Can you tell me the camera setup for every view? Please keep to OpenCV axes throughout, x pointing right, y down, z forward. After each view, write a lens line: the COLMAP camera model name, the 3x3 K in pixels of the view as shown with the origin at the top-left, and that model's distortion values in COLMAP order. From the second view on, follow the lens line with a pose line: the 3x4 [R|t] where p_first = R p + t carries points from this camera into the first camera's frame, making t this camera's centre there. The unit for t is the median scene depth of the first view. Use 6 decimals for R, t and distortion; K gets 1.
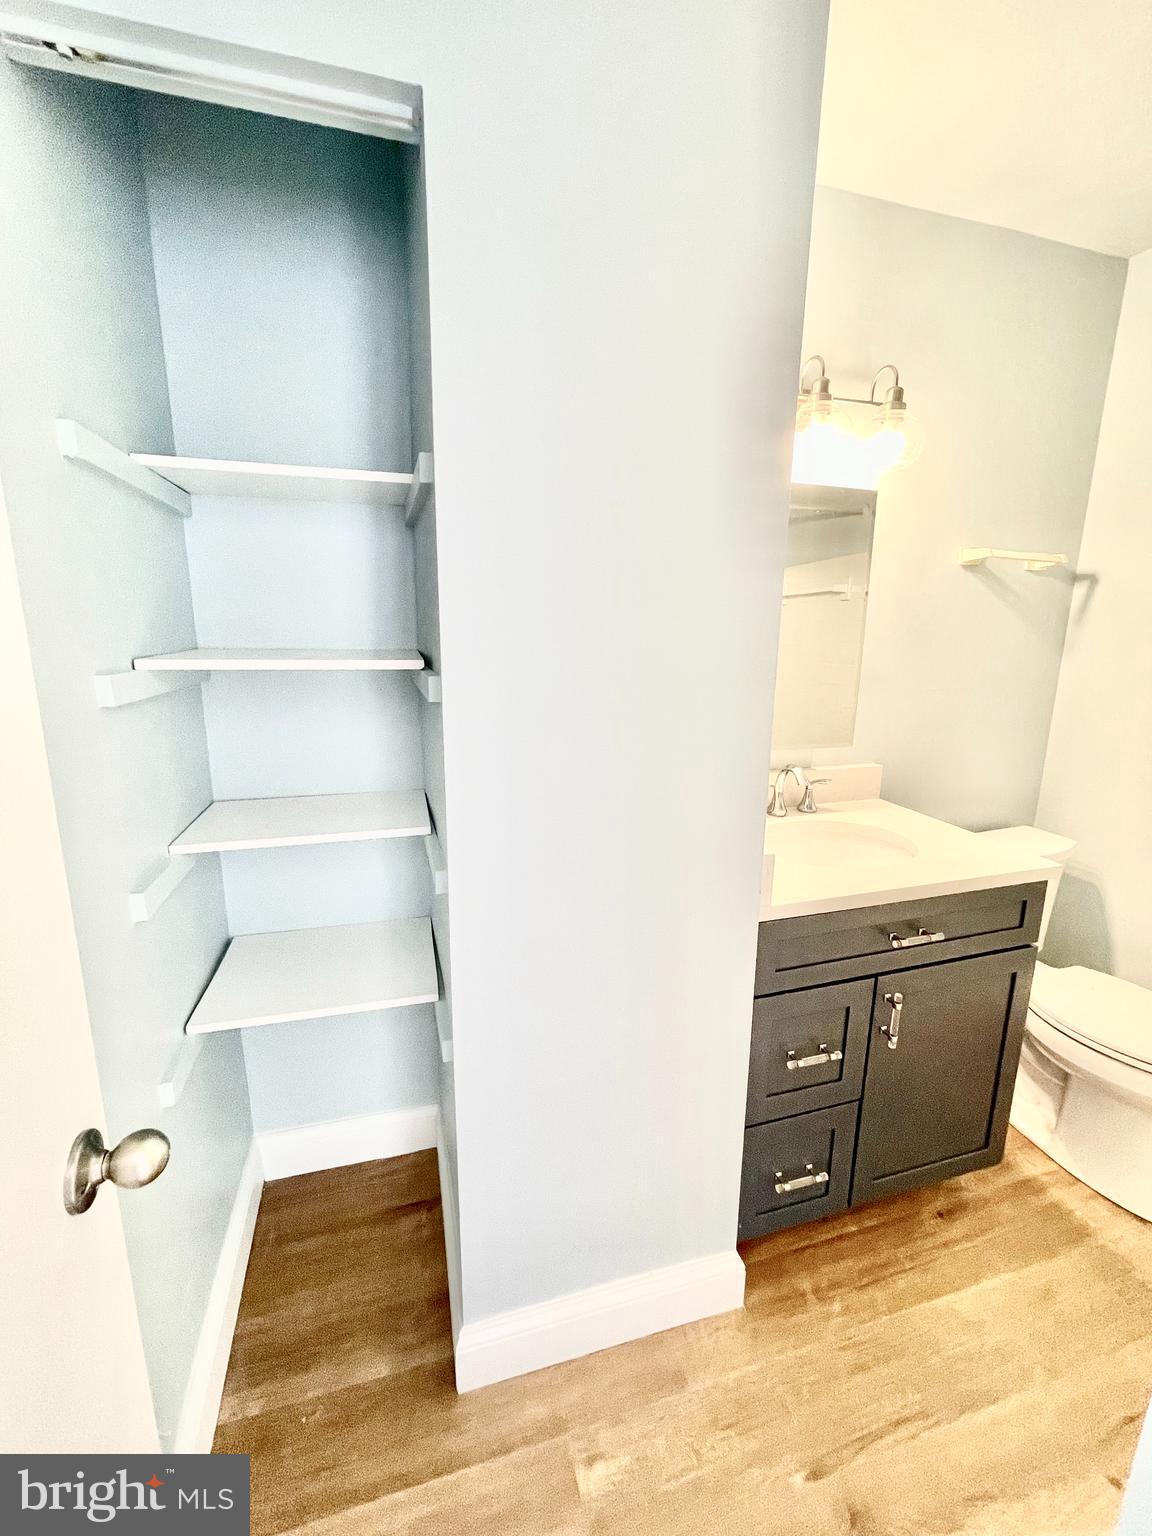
lens RADIAL K [[615.2, 0, 572.0], [0, 615.2, 759.7], [0, 0, 1]] dist [-0.004479, 0.000594]
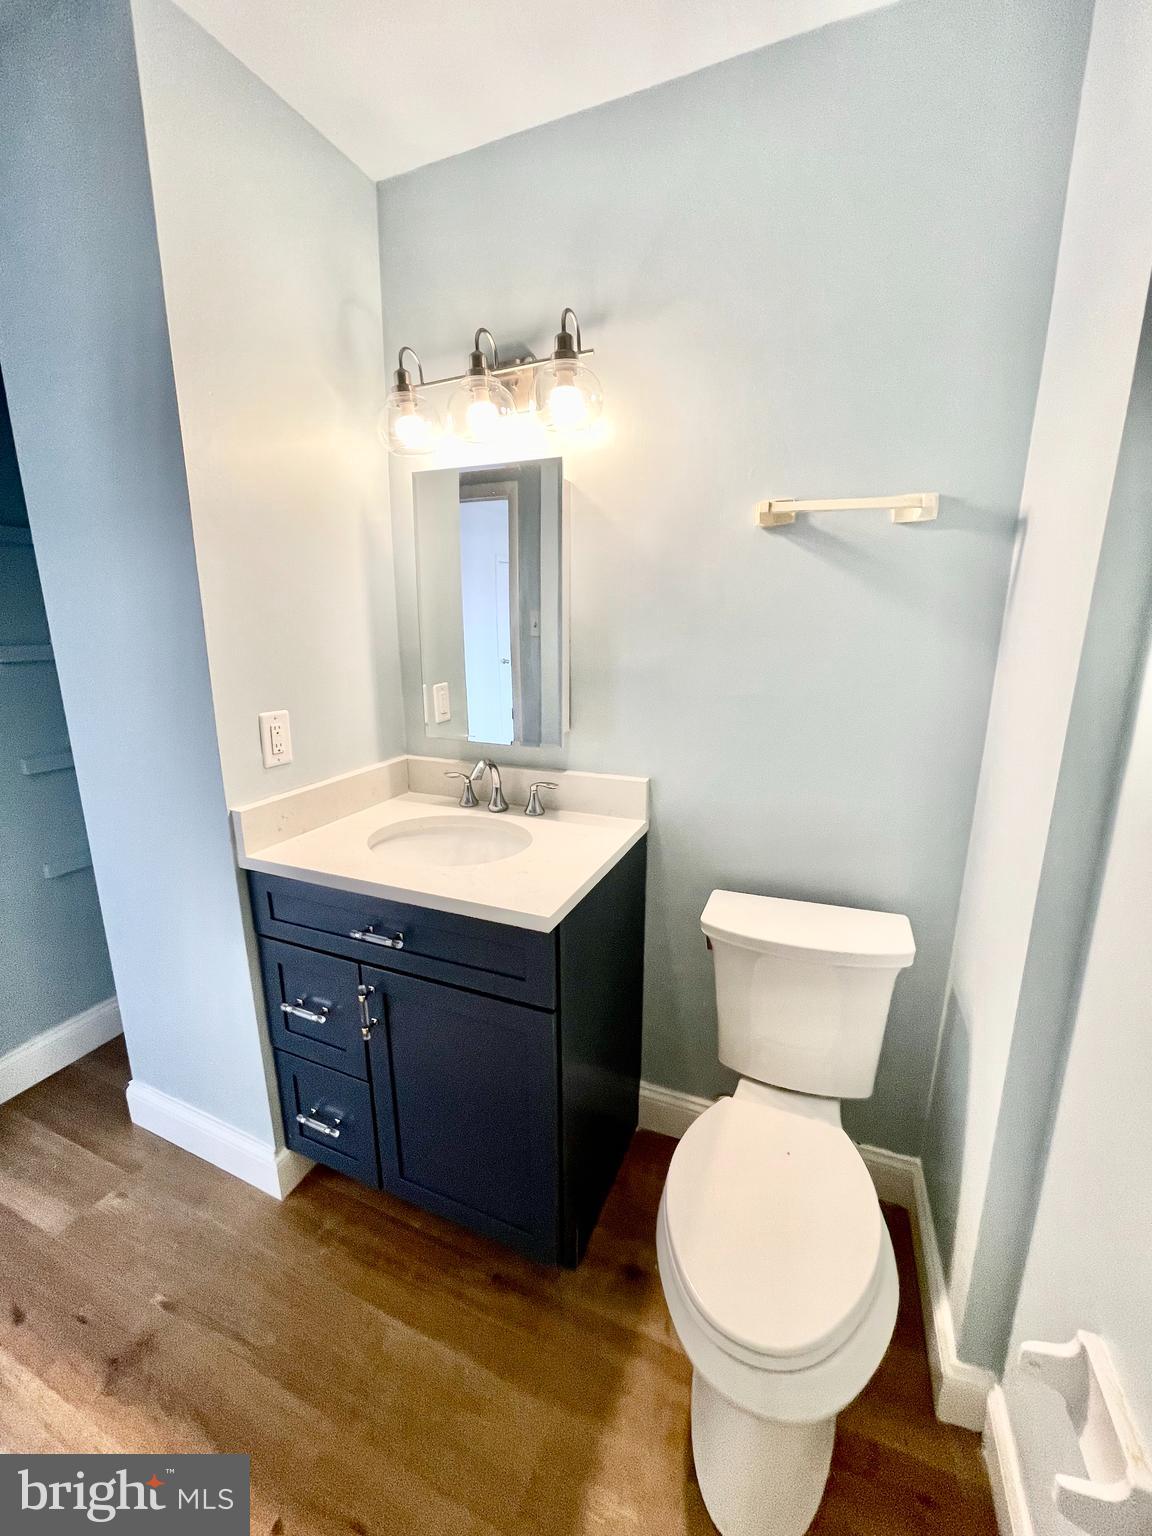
lens RADIAL K [[615.2, 0, 572.0], [0, 615.2, 759.7], [0, 0, 1]] dist [-0.004479, 0.000594]
pose [[0.773156, 0.135931, -0.619477, 1.056362], [-0.123687, 0.990324, 0.062934, -0.067259], [0.622037, 0.027964, 0.782488, 0.325010]]
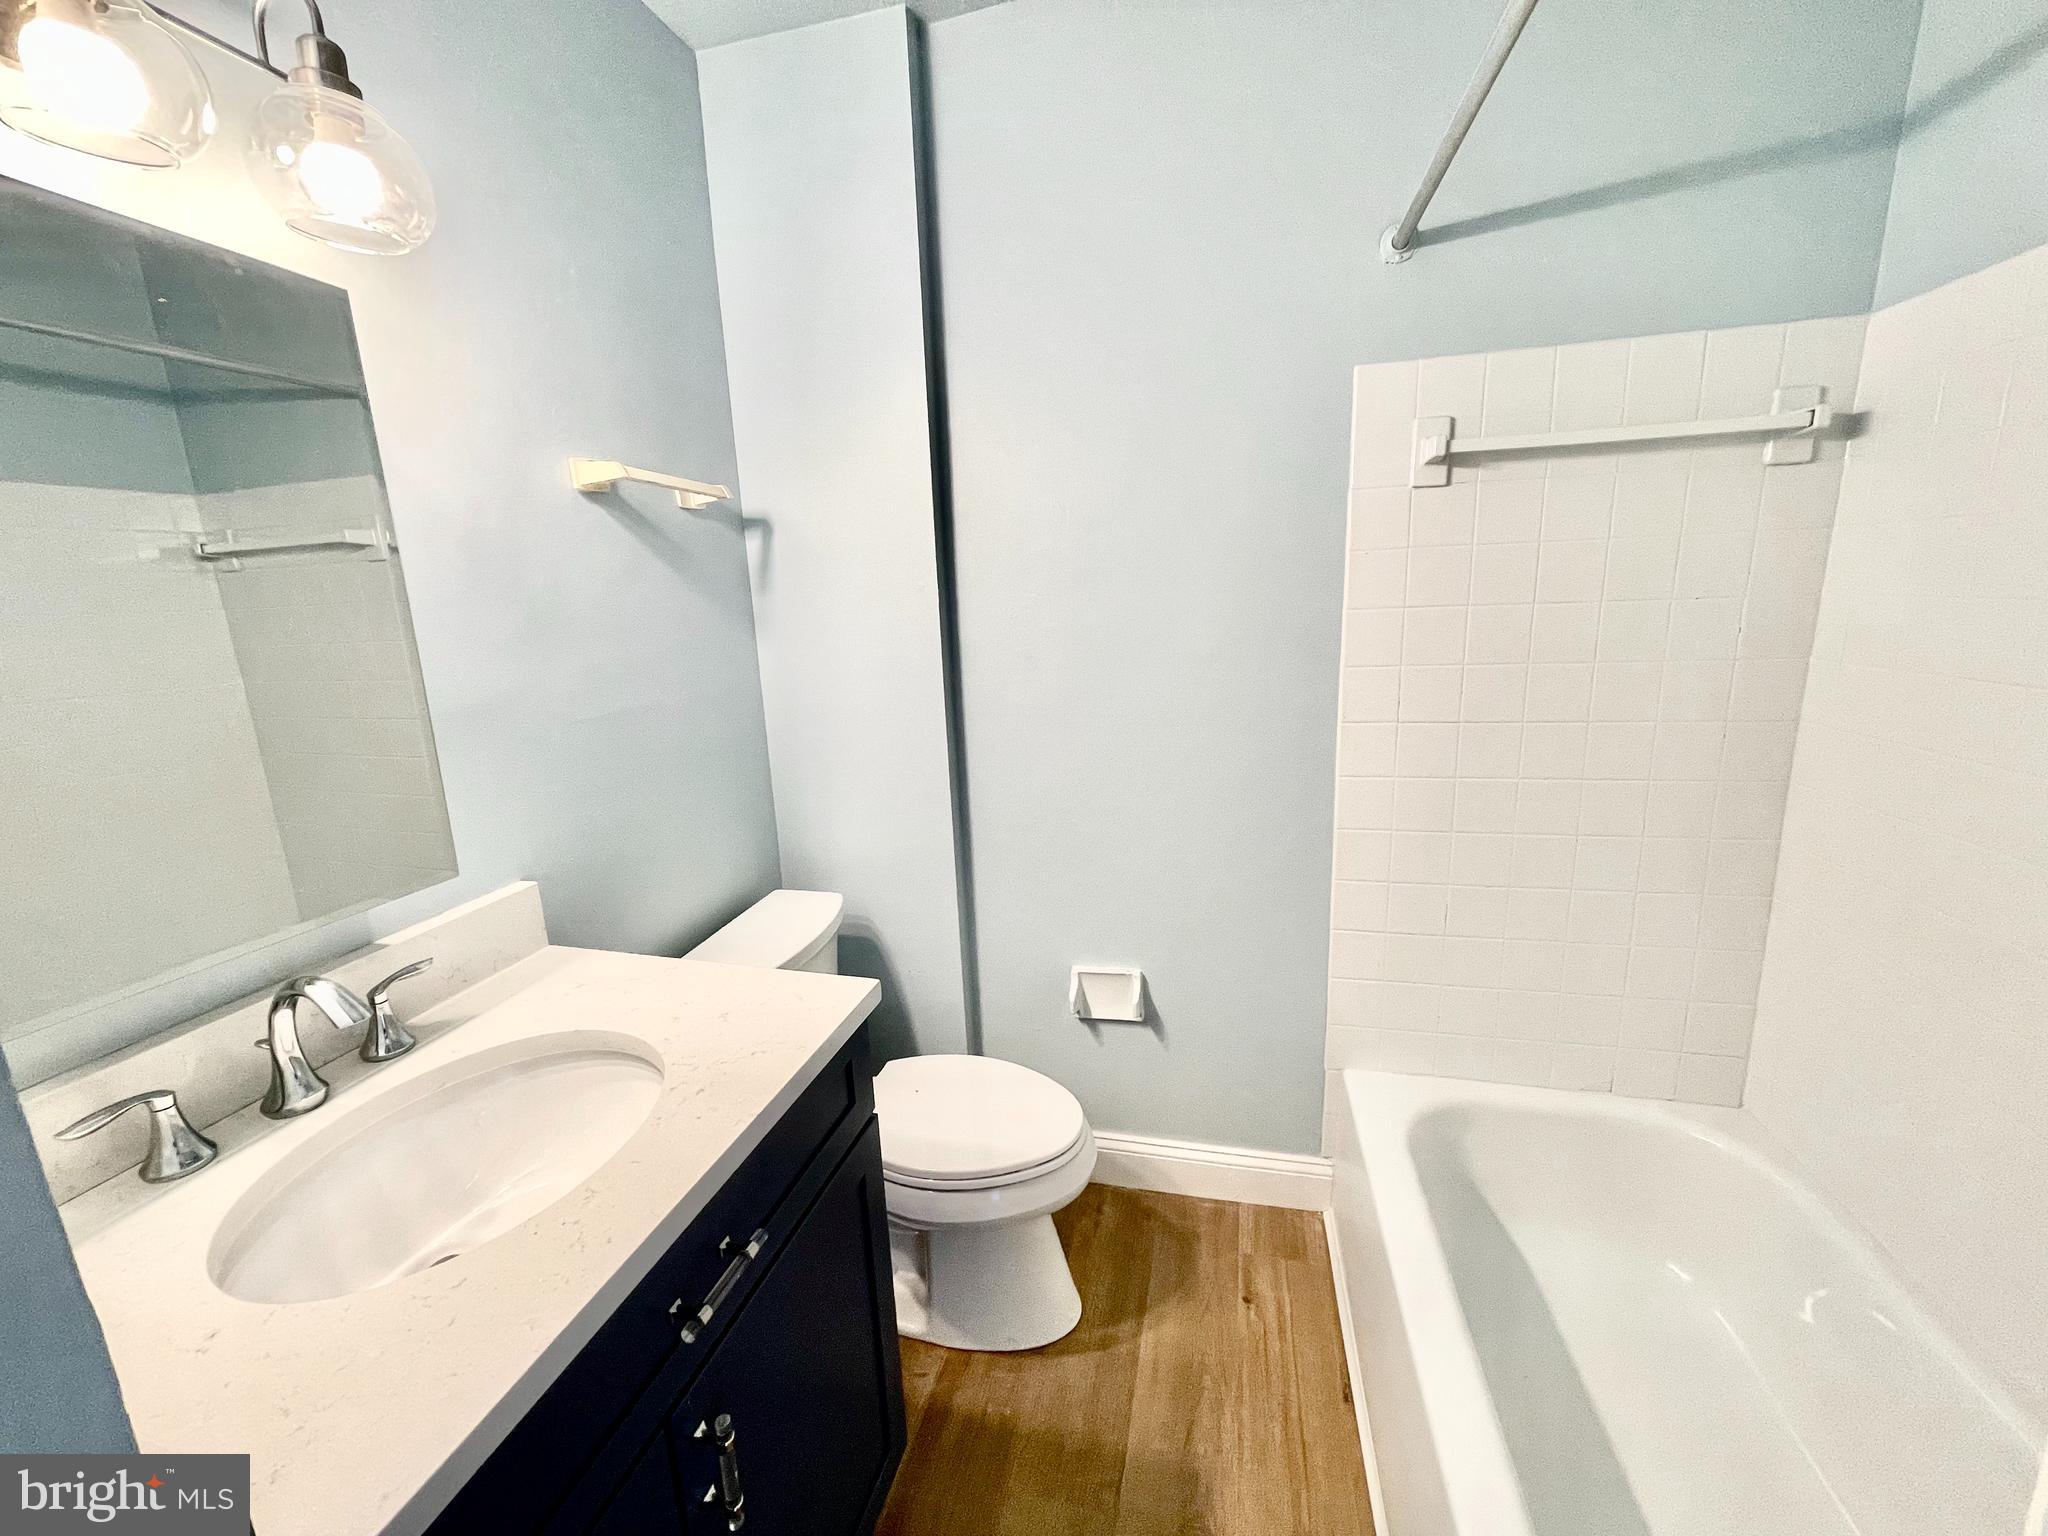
lens RADIAL K [[820.3, 0, 1016.3], [0, 820.3, 769.7], [0, 0, 1]] dist [-0.004479, 0.000594]
pose [[0.510104, -0.209489, 0.834211, 0.186621], [0.217528, 0.969777, 0.110519, -0.077133], [-0.832151, 0.125088, 0.540257, 0.339702]]
